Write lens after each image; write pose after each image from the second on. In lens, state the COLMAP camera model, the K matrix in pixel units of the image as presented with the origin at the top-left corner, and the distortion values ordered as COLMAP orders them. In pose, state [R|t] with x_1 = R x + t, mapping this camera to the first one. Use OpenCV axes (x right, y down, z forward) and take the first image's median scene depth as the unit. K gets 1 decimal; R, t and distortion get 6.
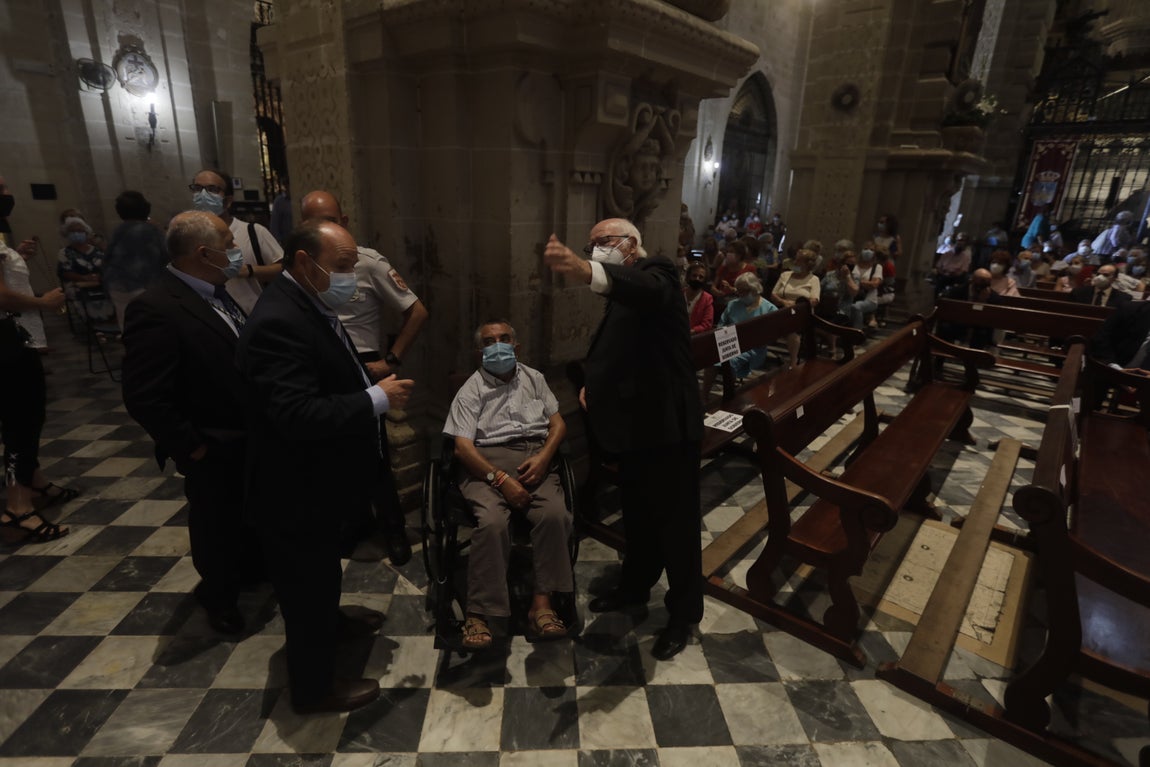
lens RADIAL K [[594.7, 0, 594.9], [0, 594.7, 379.4], [0, 0, 1]] dist [0.001974, 0.001382]
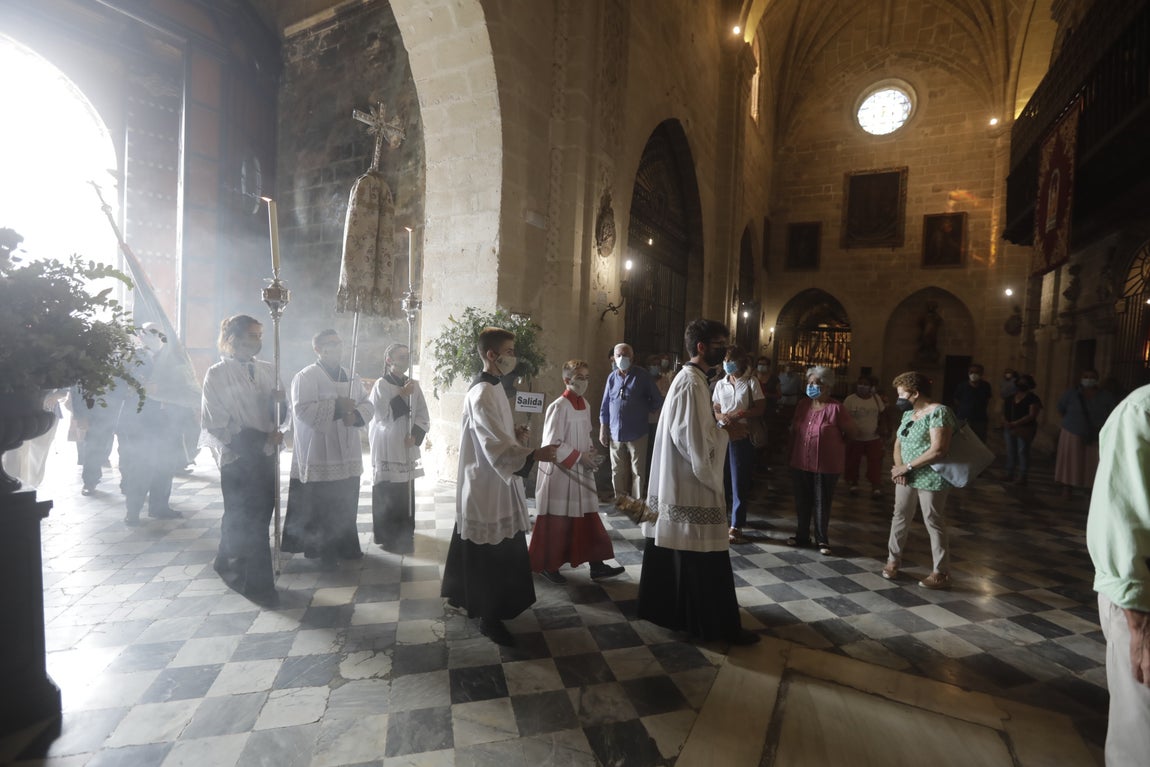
lens RADIAL K [[519.0, 0, 575.8], [0, 519.0, 380.1], [0, 0, 1]] dist [-0.043014, 0.012798]
pose [[0.981614, -0.012766, 0.190449, 0.246507], [0.058916, 0.969306, -0.238693, -0.485267], [-0.181556, 0.245524, 0.952237, 1.636745]]
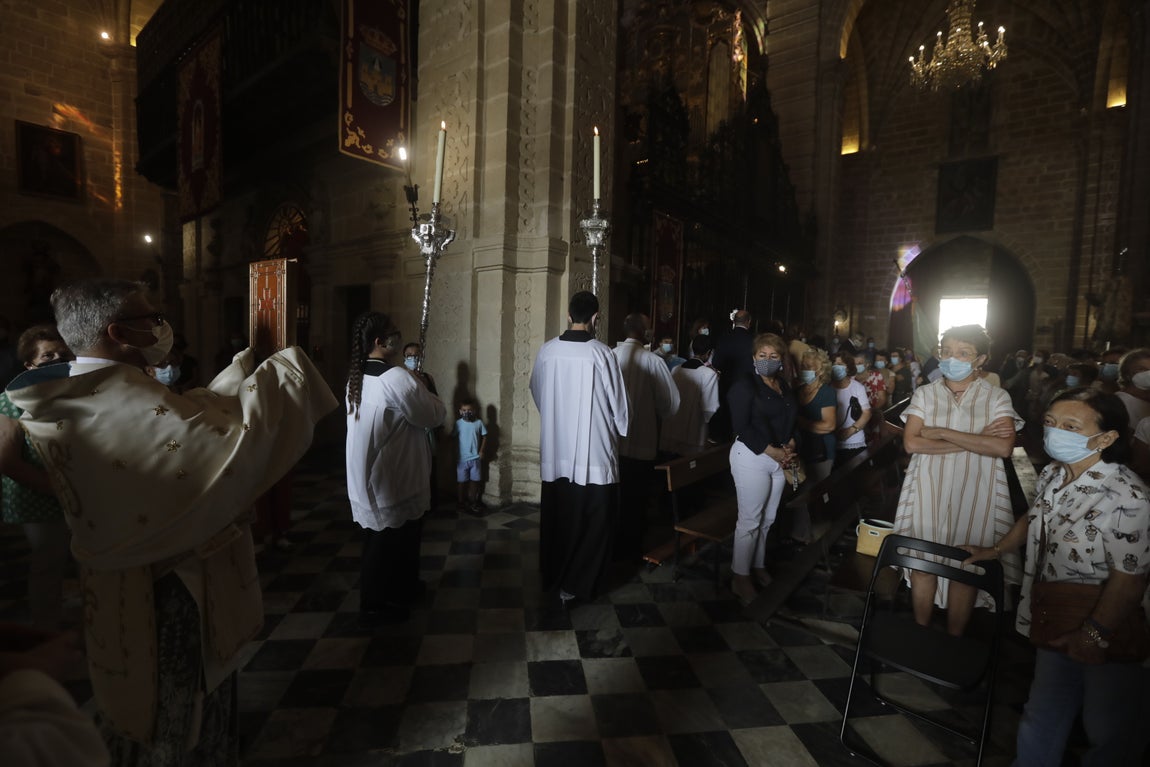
lens RADIAL K [[519.0, 0, 575.8], [0, 519.0, 380.1], [0, 0, 1]] dist [-0.043014, 0.012798]
pose [[-0.040633, -0.115716, 0.992451, 0.393485], [0.271855, 0.954519, 0.122423, -0.526394], [-0.961480, 0.274777, -0.007327, 1.792706]]
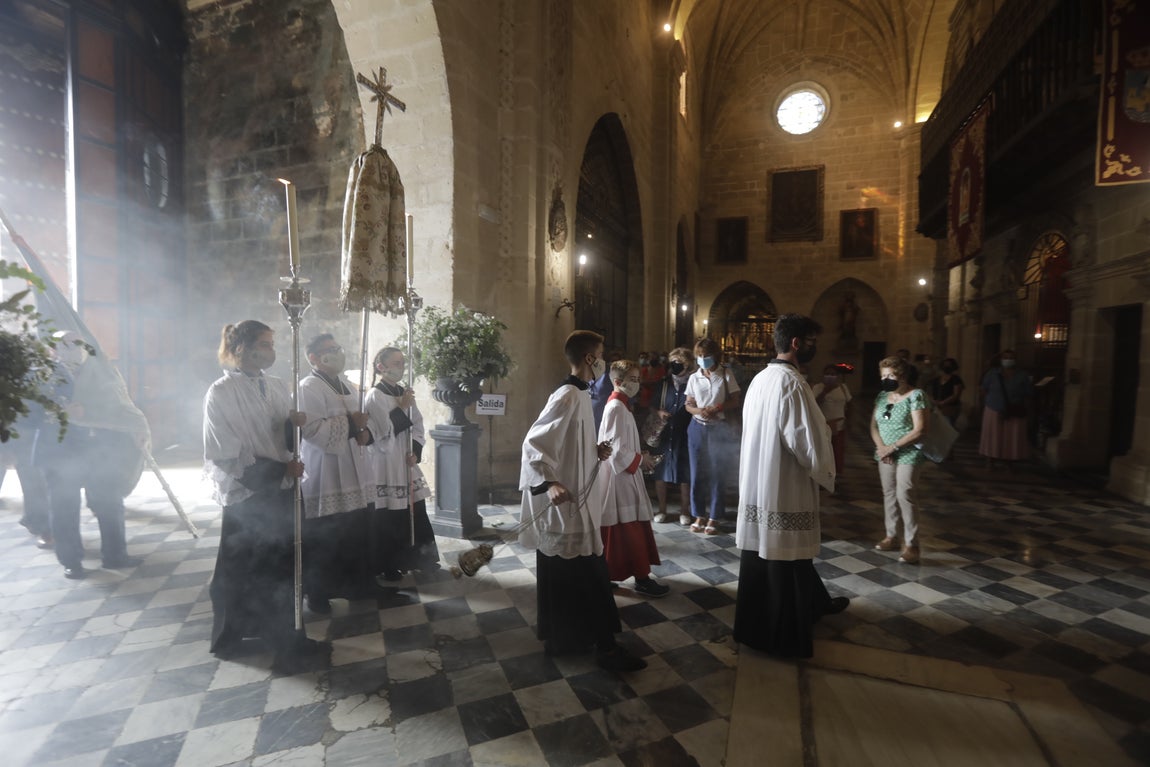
lens RADIAL K [[519.0, 0, 575.8], [0, 519.0, 380.1], [0, 0, 1]] dist [-0.043014, 0.012798]
pose [[0.946647, -0.052227, 0.318013, 0.213311], [0.127286, 0.967144, -0.220068, -0.495819], [-0.296071, 0.248805, 0.922192, 1.663933]]
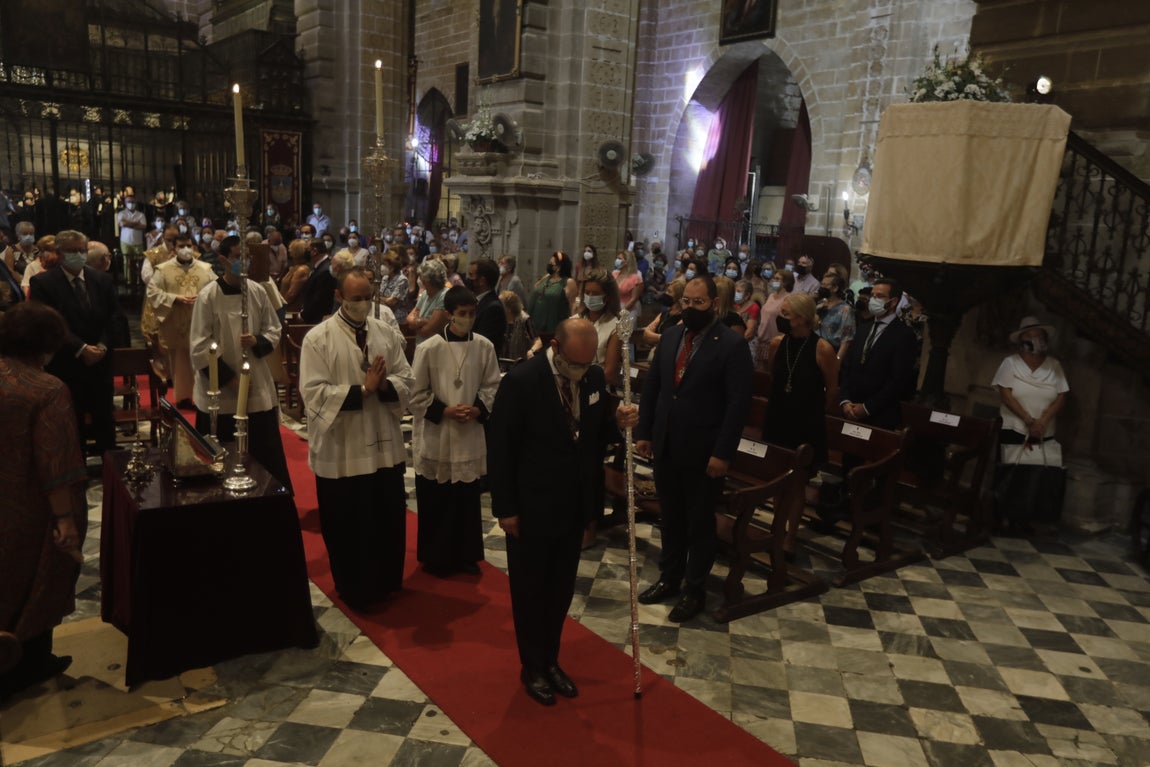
lens RADIAL K [[906.6, 0, 579.0], [0, 906.6, 379.2], [0, 0, 1]] dist [-0.005928, 0.072594]
pose [[0.244919, -0.211723, 0.946144, -0.043142], [0.248991, 0.956871, 0.149669, -0.014582], [-0.937026, 0.198924, 0.287073, -0.134110]]
